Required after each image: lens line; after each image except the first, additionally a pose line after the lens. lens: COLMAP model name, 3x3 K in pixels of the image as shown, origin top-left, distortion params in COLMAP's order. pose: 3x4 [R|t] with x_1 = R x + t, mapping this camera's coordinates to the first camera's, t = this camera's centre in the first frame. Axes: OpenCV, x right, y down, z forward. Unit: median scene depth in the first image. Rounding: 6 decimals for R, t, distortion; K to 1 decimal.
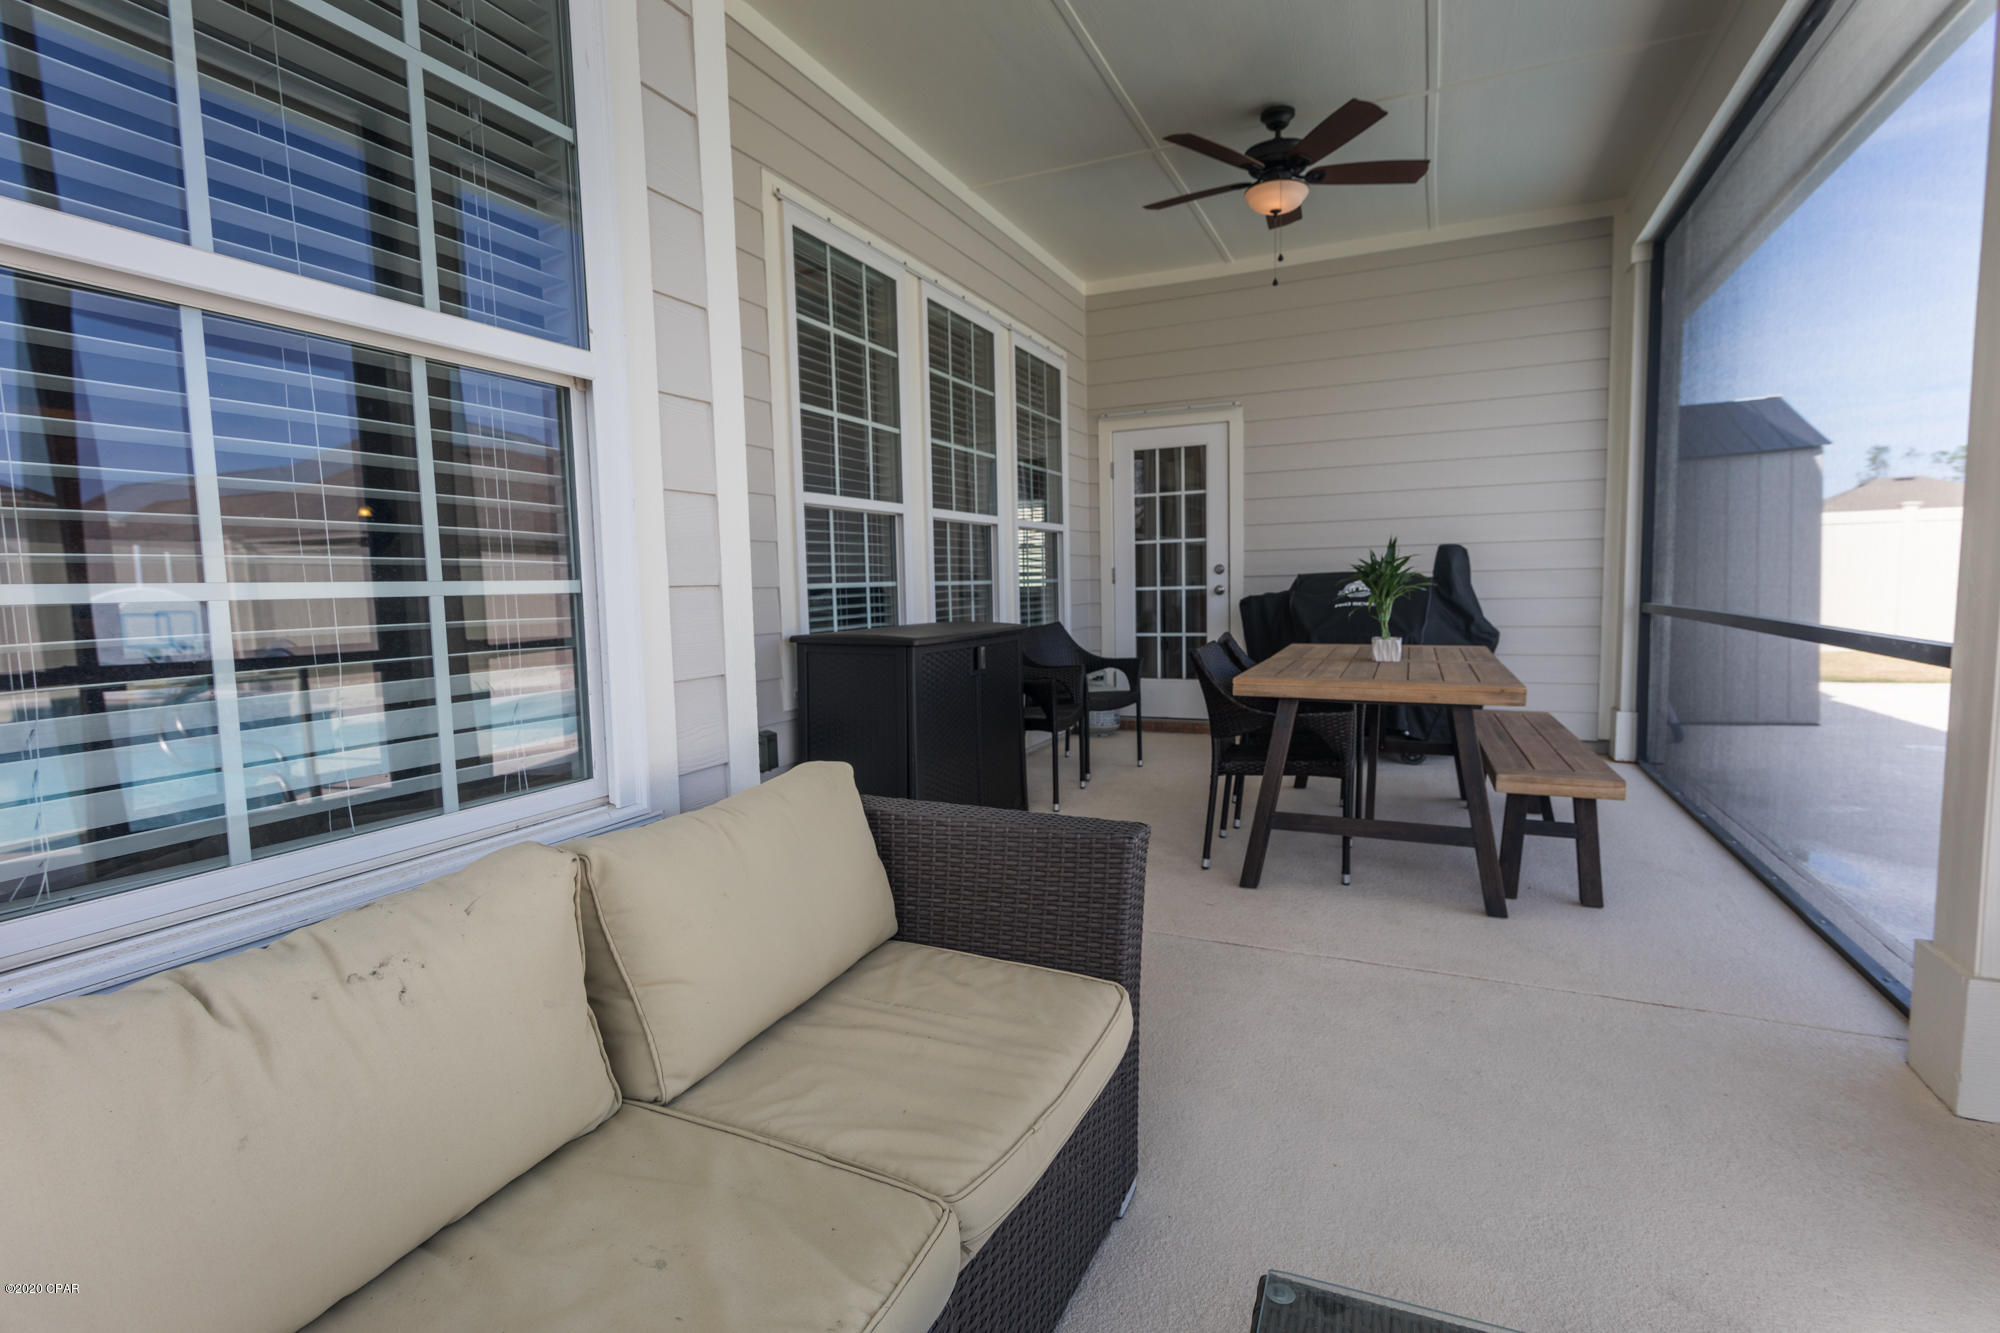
lens RADIAL K [[968.6, 0, 997.6], [0, 968.6, 668.3], [0, 0, 1]] dist [0.005194, -0.002352]
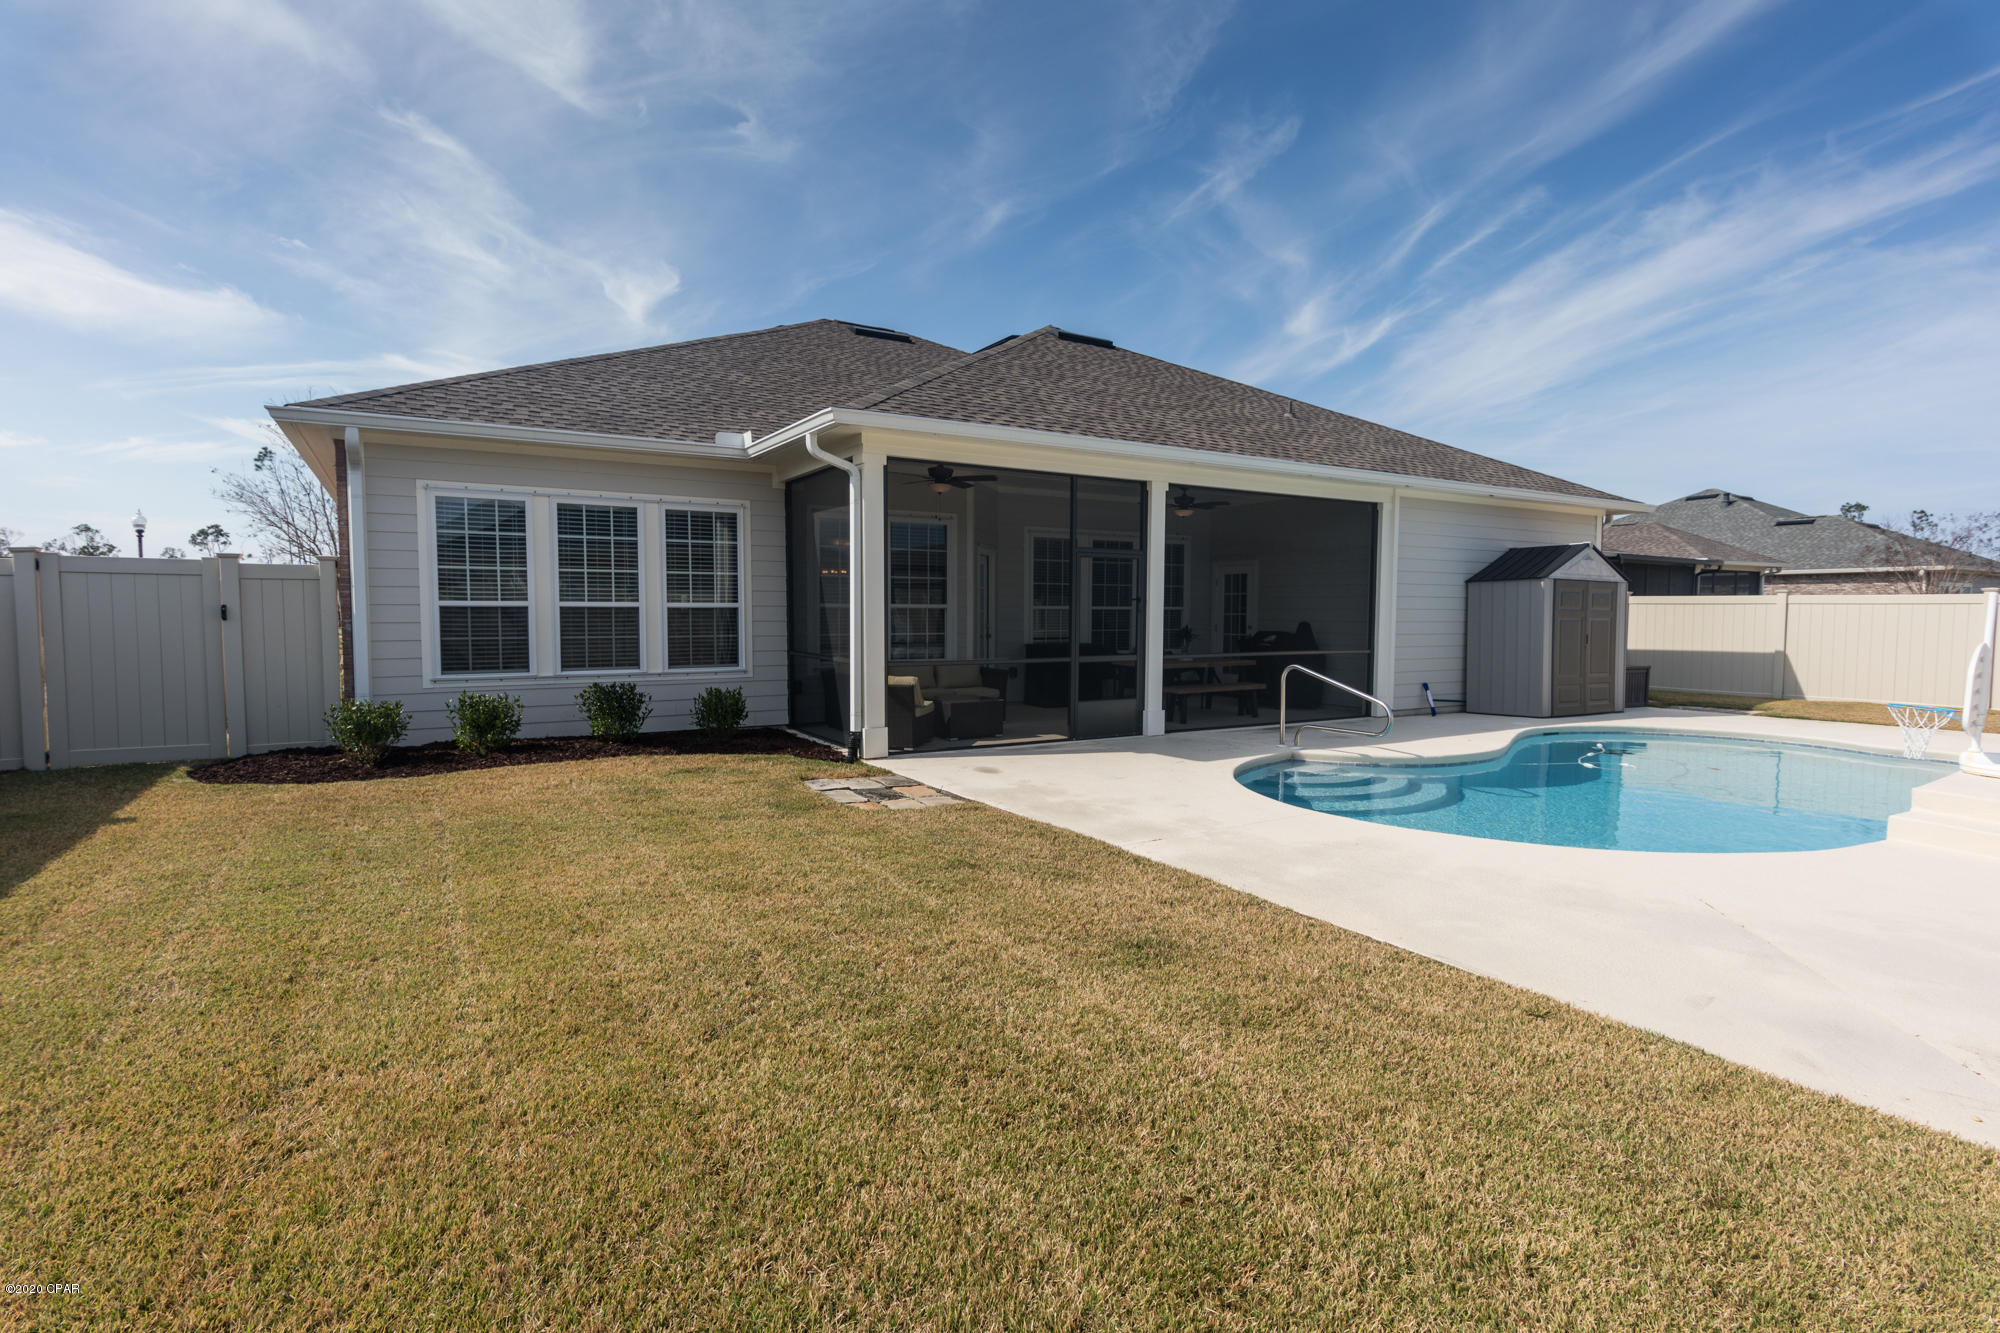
lens RADIAL K [[968.6, 0, 999.2], [0, 968.6, 664.0], [0, 0, 1]] dist [0.005194, -0.002352]
pose [[0.829475, 0.060253, -0.555285, 1.093246], [-0.074171, 0.997242, -0.002585, 0.038266], [0.553598, 0.043330, 0.831656, -1.335303]]
